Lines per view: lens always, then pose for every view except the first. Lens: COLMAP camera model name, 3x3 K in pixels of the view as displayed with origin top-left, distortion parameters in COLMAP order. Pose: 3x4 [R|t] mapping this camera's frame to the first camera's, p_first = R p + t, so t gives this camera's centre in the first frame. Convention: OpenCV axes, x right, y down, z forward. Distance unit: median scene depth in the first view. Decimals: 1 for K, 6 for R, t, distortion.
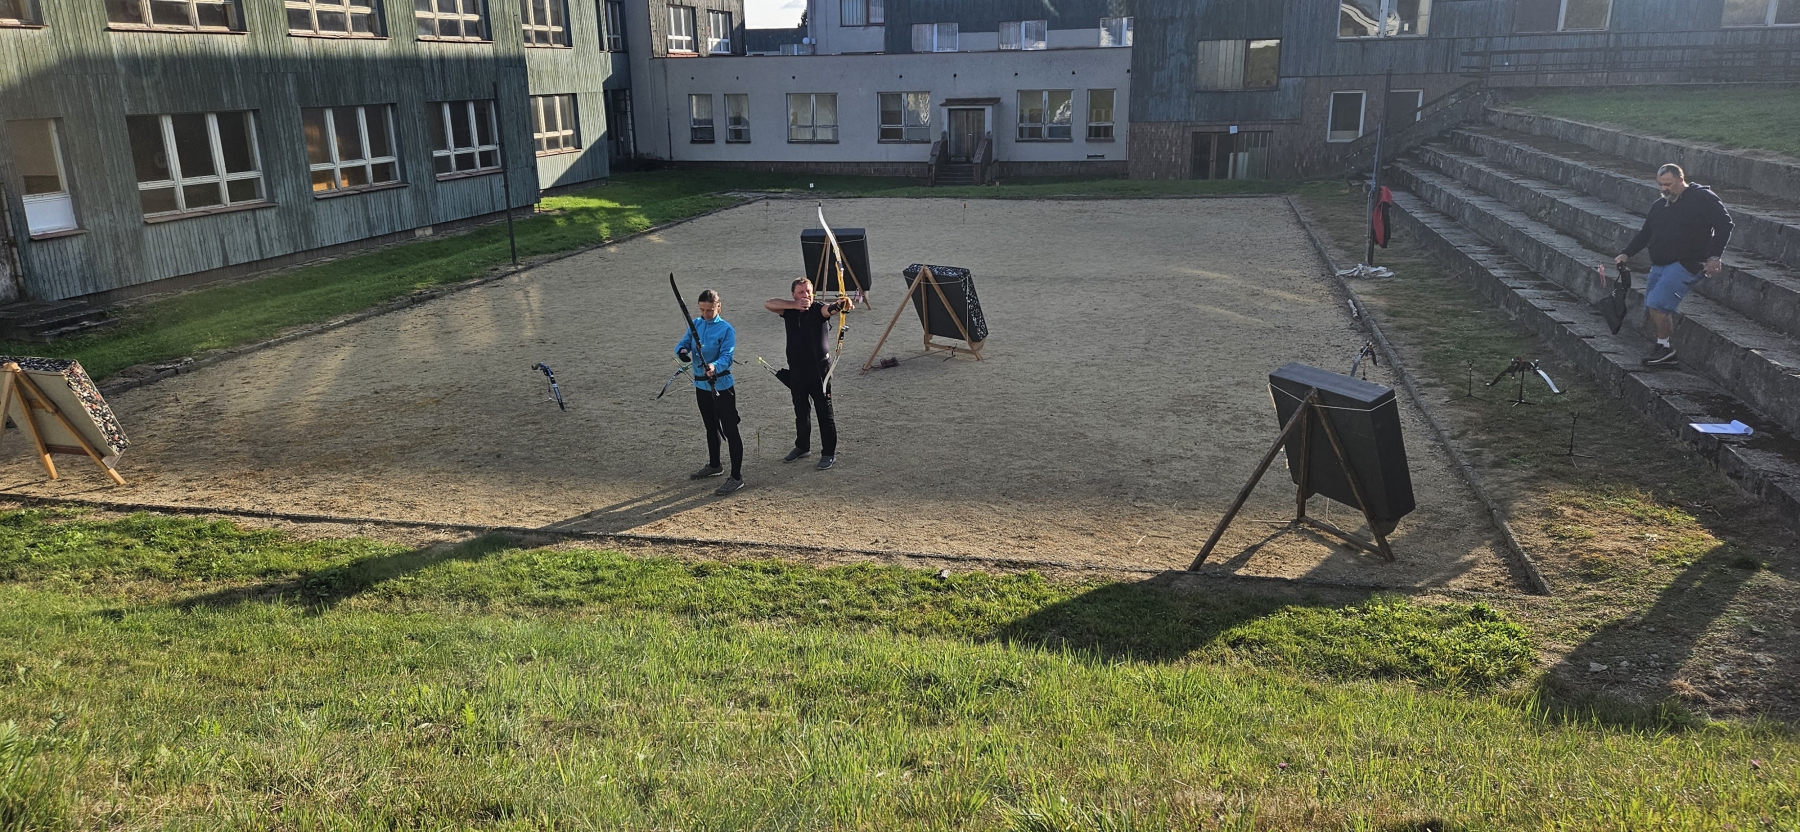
lens RADIAL K [[1174.5, 0, 886.9], [0, 1174.5, 421.3], [0, 0, 1]] dist [0.084396, -0.076733]
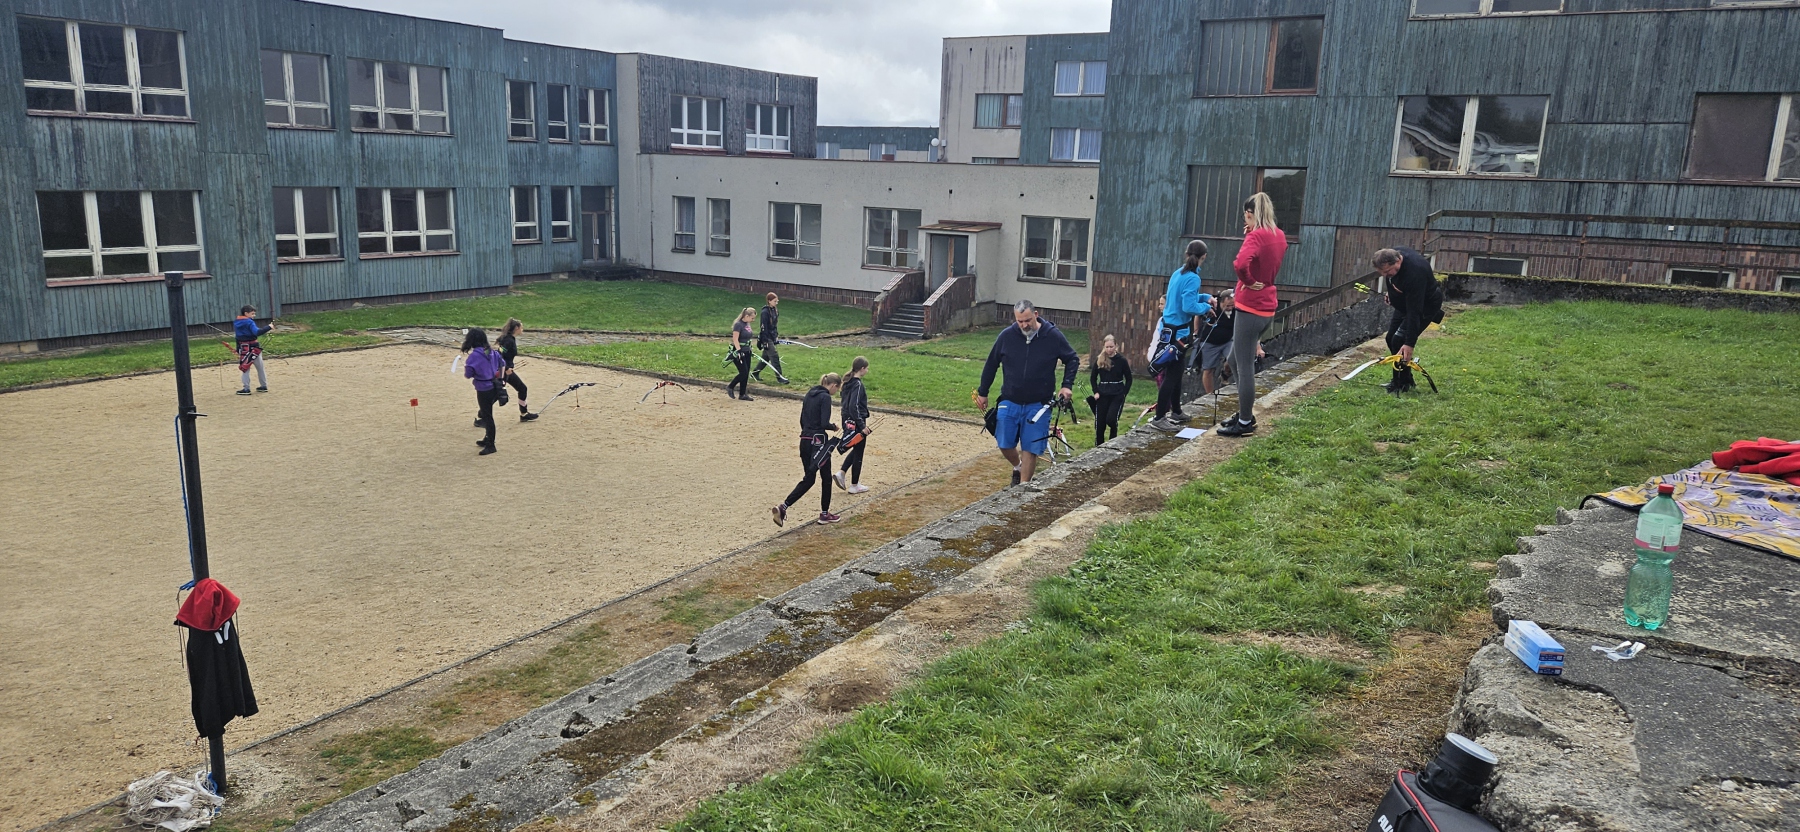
lens RADIAL K [[1177.0, 0, 896.1], [0, 1177.0, 426.9], [0, 0, 1]] dist [0.084459, -0.077919]
pose [[0.948220, 0.113764, -0.296540, 0.799352], [-0.134788, 0.989542, -0.051374, -0.272249], [0.287595, 0.088684, 0.953637, 0.750018]]
